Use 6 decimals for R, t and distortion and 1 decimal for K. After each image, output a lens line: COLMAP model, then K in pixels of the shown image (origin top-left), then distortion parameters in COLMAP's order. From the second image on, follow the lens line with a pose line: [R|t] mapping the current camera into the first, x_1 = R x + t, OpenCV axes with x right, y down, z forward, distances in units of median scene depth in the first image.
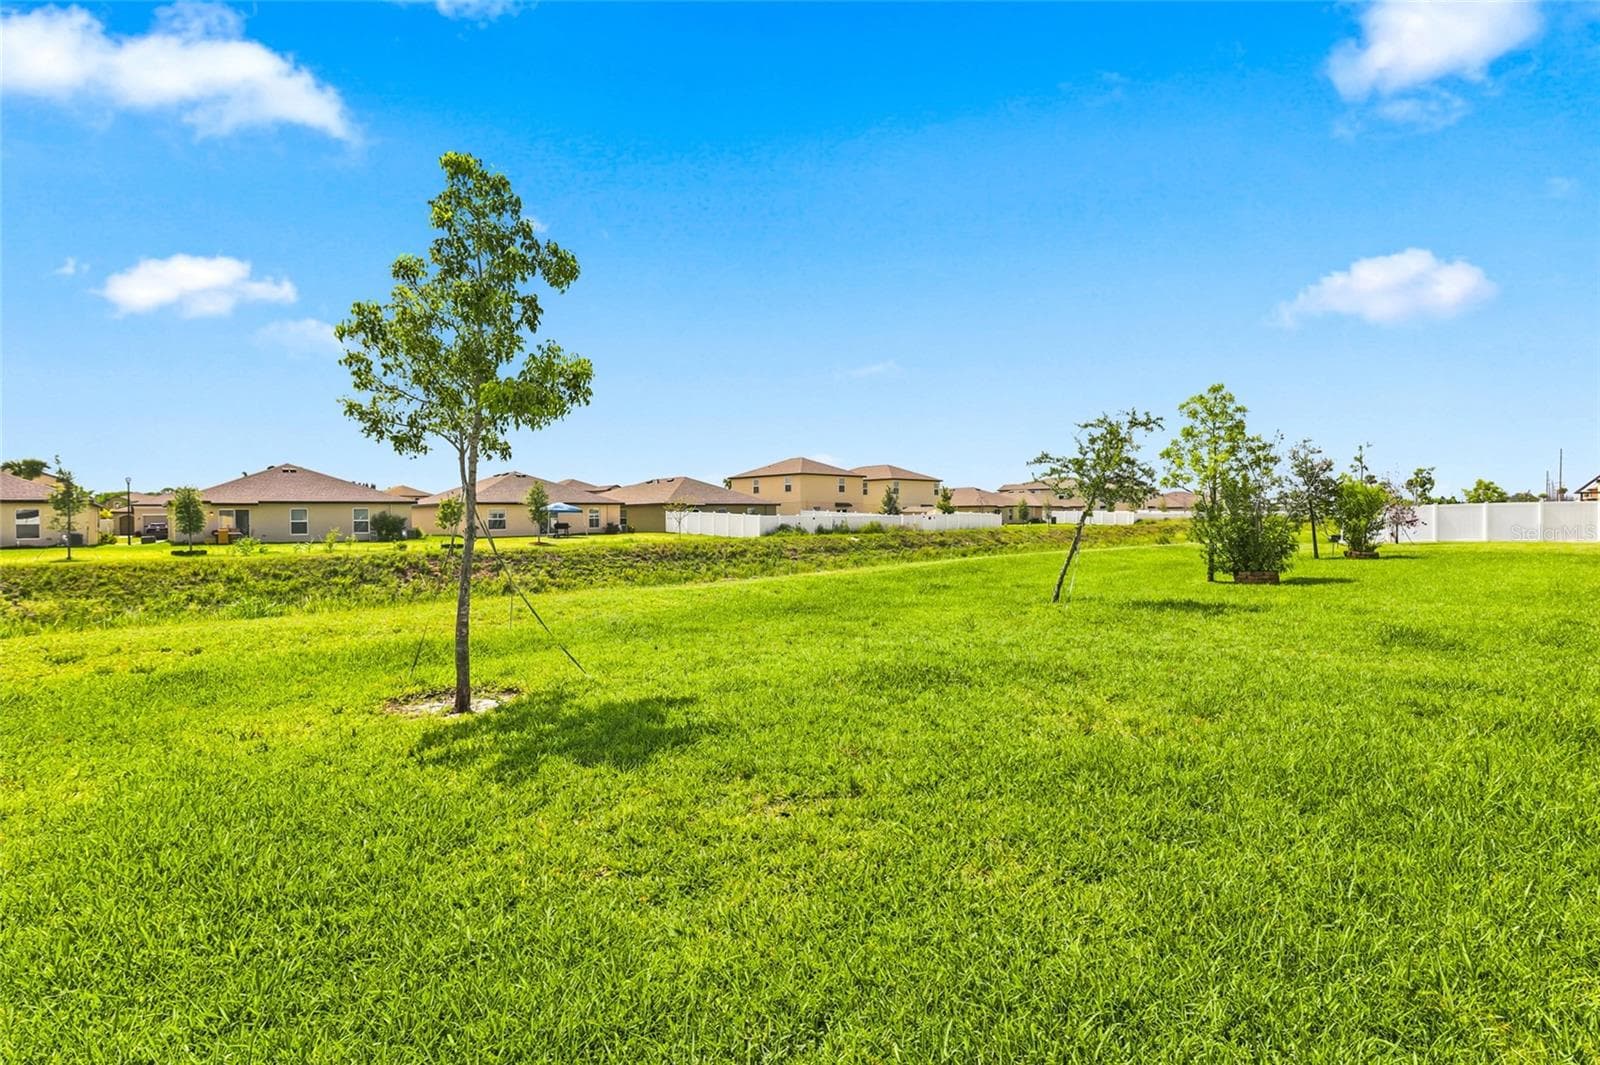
lens RADIAL K [[749.7, 0, 809.1], [0, 749.7, 524.1], [0, 0, 1]] dist [-0.022340, -0.000381]
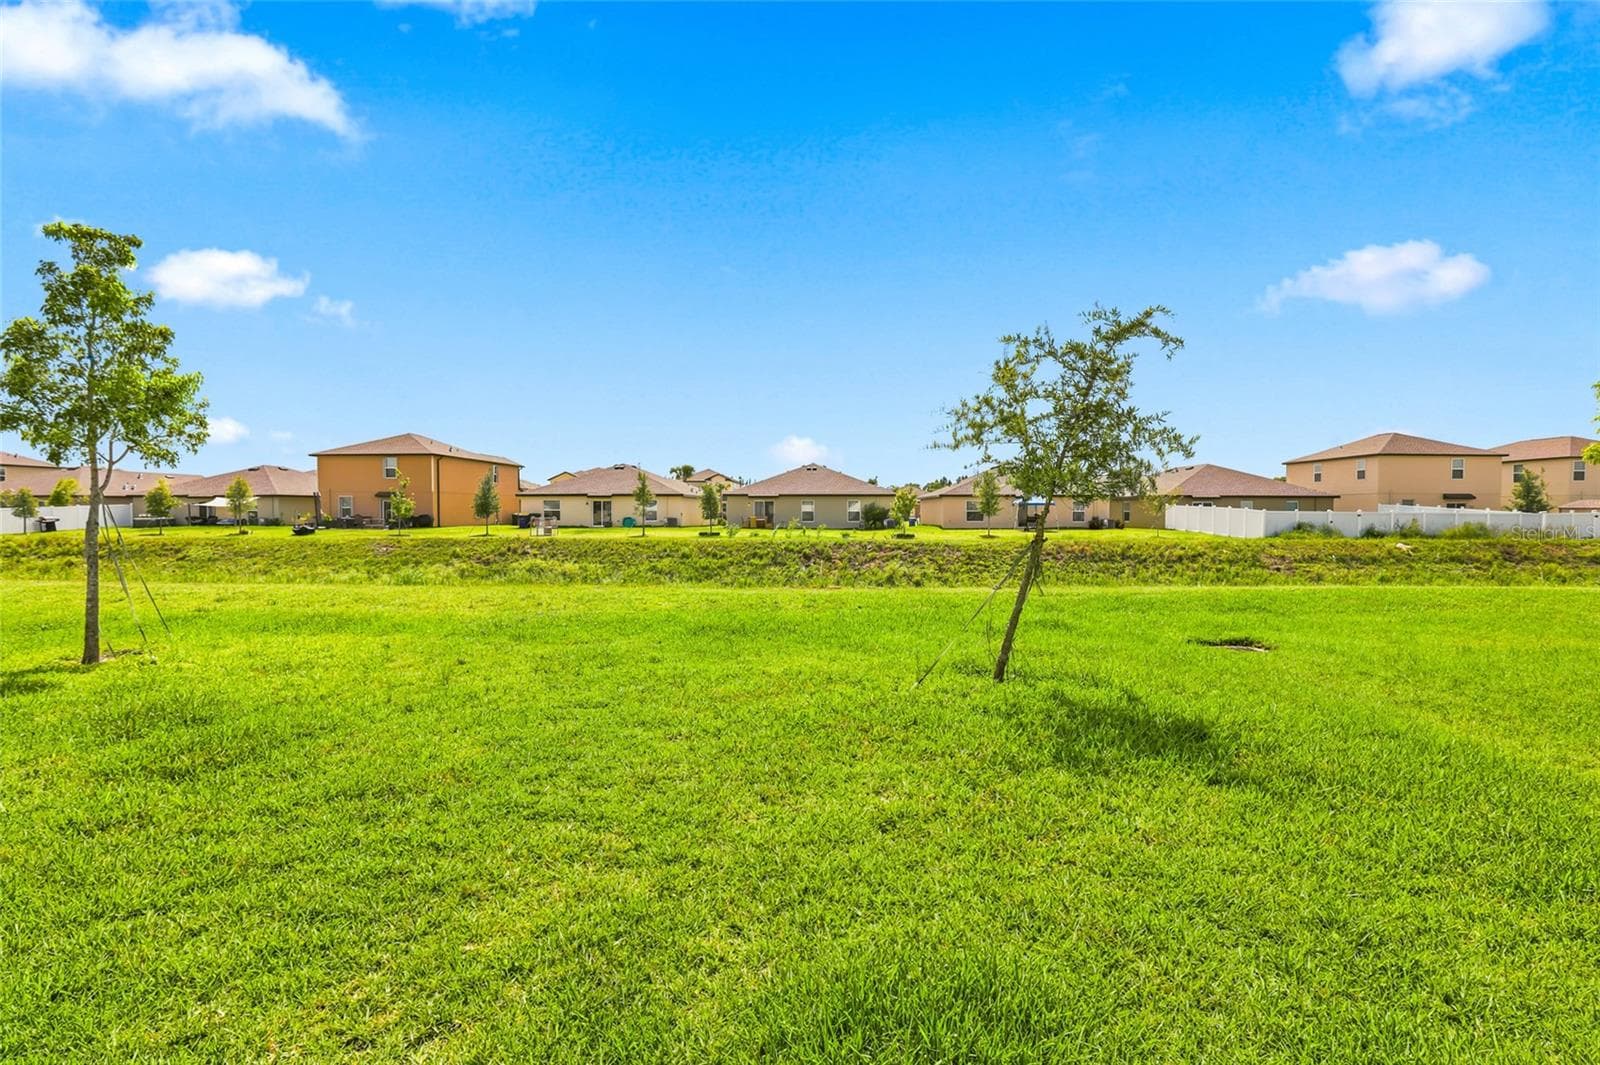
lens RADIAL K [[749.7, 0, 809.1], [0, 749.7, 524.1], [0, 0, 1]] dist [-0.022340, -0.000381]
pose [[0.711652, 0.024226, -0.702114, 0.153700], [-0.016743, 0.999706, 0.017523, -0.003377], [0.702332, -0.000715, 0.711849, 0.130878]]
